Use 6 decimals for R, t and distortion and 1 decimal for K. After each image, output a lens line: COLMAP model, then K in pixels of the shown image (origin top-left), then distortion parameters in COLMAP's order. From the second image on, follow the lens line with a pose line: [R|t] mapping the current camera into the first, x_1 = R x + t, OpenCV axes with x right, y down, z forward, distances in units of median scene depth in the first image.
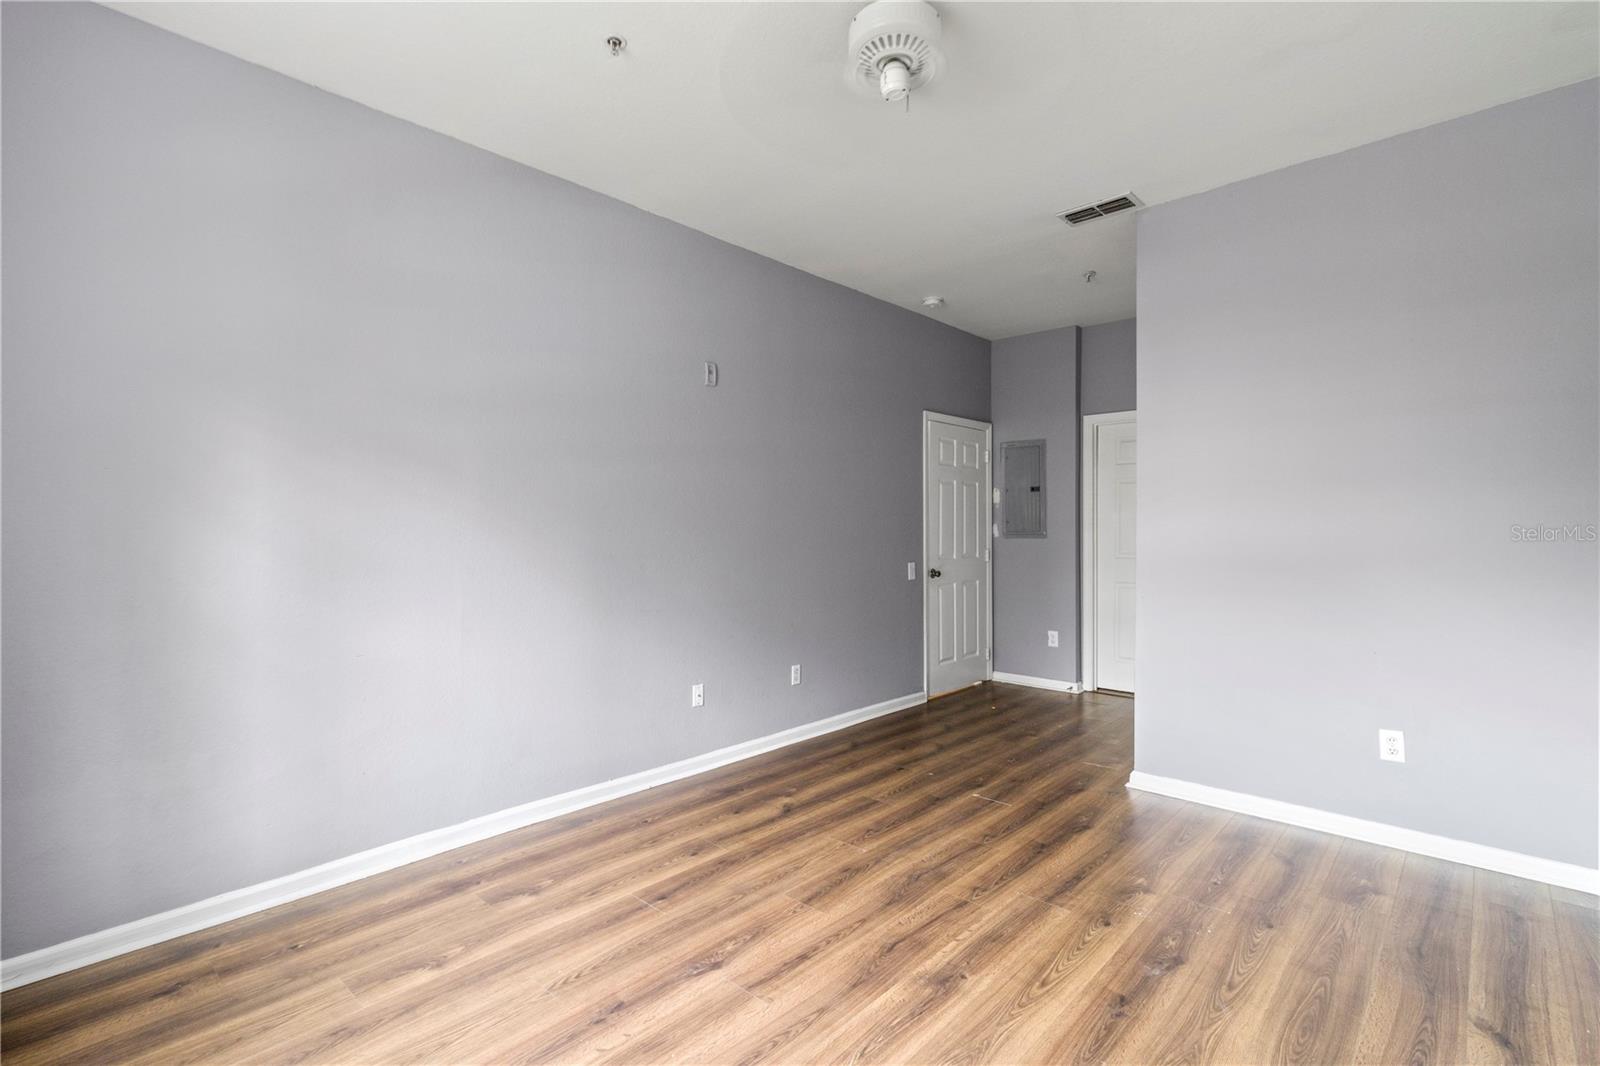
lens RADIAL K [[740.1, 0, 803.2], [0, 740.1, 539.9], [0, 0, 1]] dist [0.003336, 0.000369]
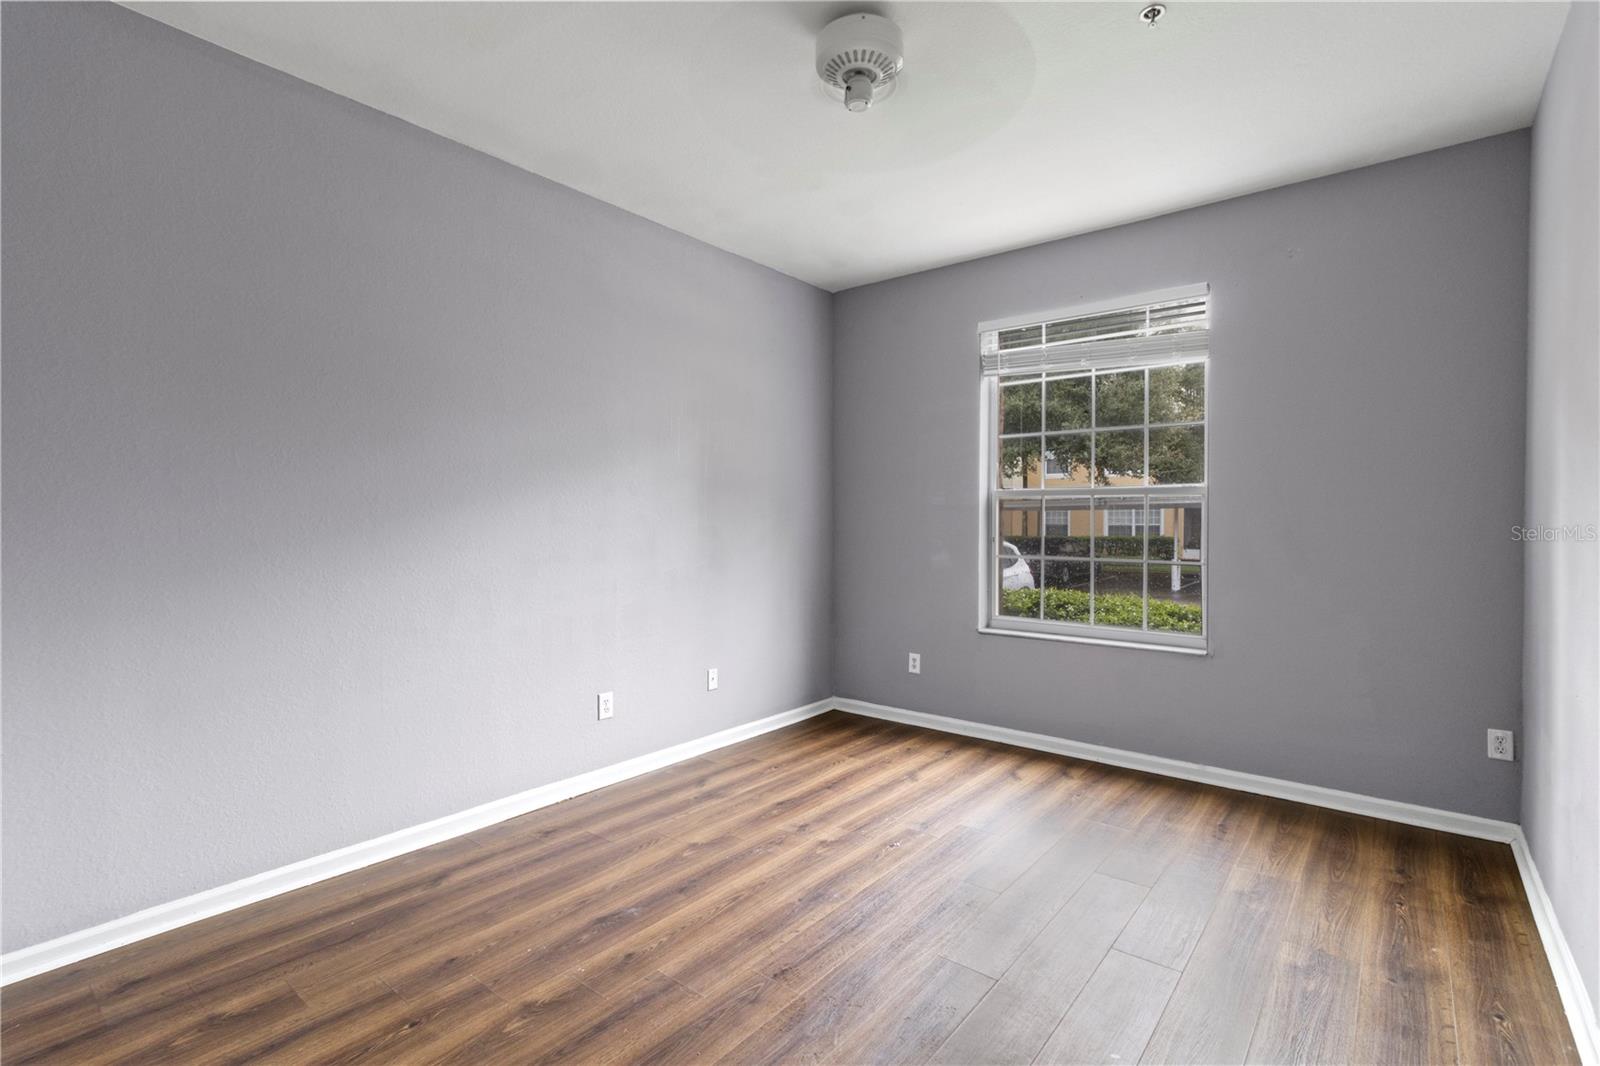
lens RADIAL K [[740.1, 0, 803.2], [0, 740.1, 539.9], [0, 0, 1]] dist [0.003336, 0.000369]
pose [[-0.997845, 0.002235, -0.065584, 0.275248], [-0.000236, 0.999291, 0.037649, -0.032524], [0.065621, 0.037583, -0.997137, 2.062901]]
